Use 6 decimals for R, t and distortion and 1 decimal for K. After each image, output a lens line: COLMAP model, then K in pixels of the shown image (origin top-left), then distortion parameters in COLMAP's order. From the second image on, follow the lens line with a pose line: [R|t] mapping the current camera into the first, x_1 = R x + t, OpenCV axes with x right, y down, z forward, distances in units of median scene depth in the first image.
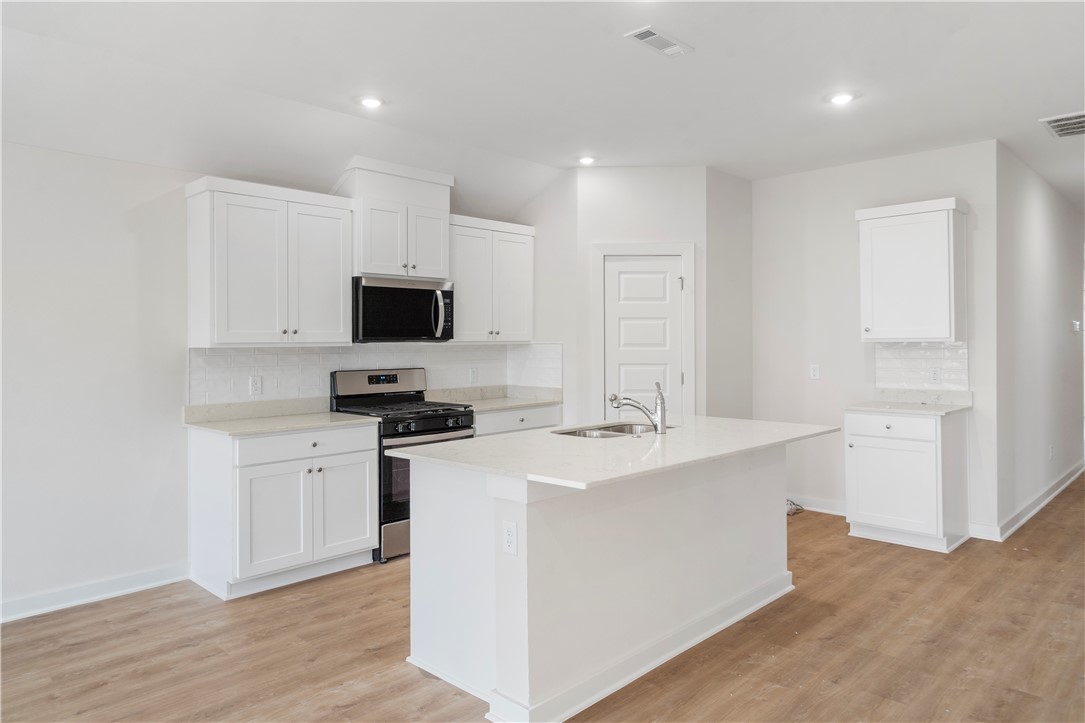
lens RADIAL K [[713.9, 0, 542.5], [0, 713.9, 361.5], [0, 0, 1]] dist [-0.002584, -0.000190]
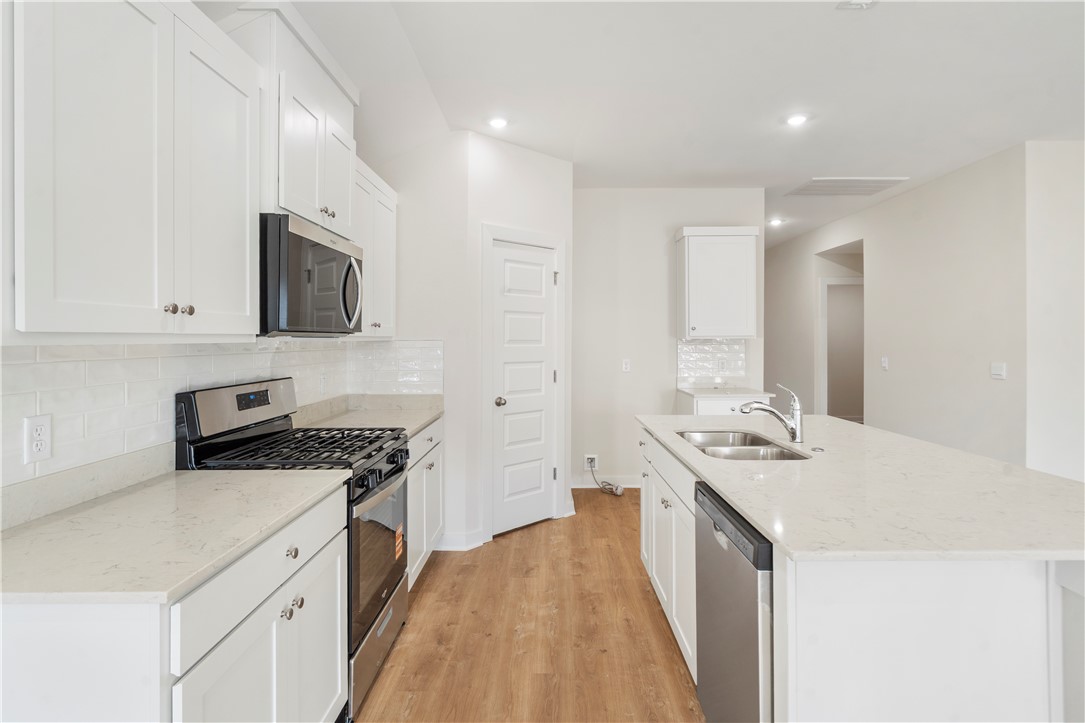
lens RADIAL K [[551.4, 0, 541.9], [0, 551.4, 344.7], [0, 0, 1]] dist [0.002931, 0.000568]
pose [[0.728466, -0.003859, 0.685071, -0.394107], [0.020956, 0.999642, -0.016653, -0.008407], [-0.684761, 0.026488, 0.728286, 0.551432]]
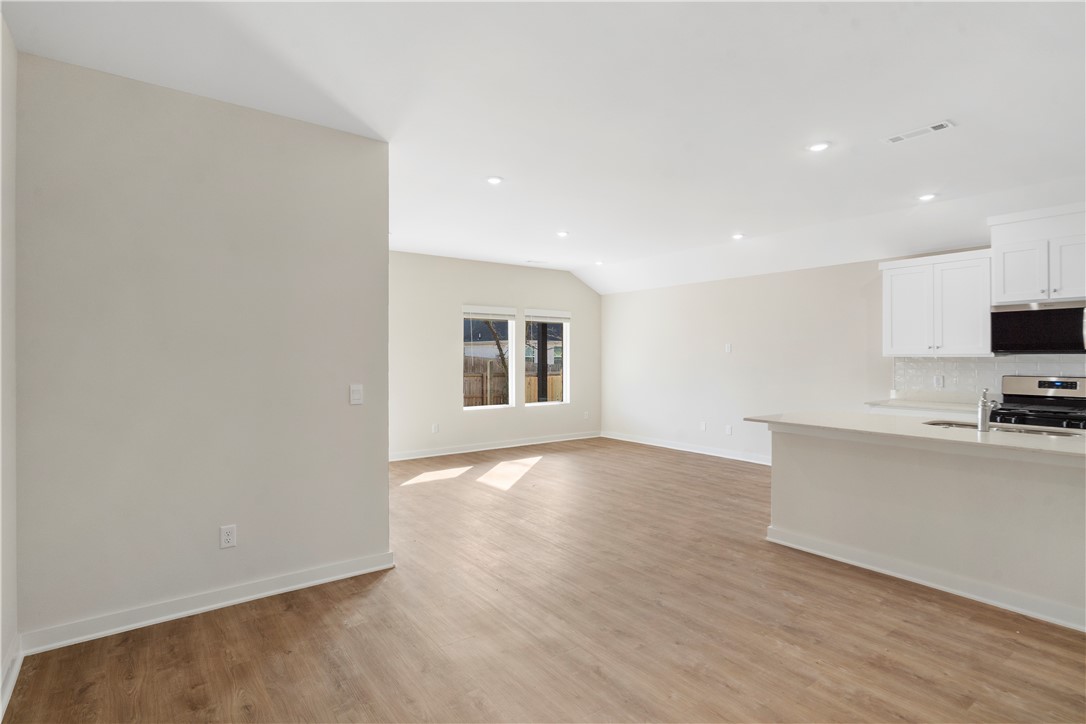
lens RADIAL K [[551.9, 0, 542.4], [0, 551.9, 345.2], [0, 0, 1]] dist [0.002931, 0.000568]
pose [[-0.142635, -0.008705, -0.989737, 0.909554], [-0.024696, 0.999681, -0.005234, -0.017613], [0.989467, 0.023696, -0.142805, 0.290023]]
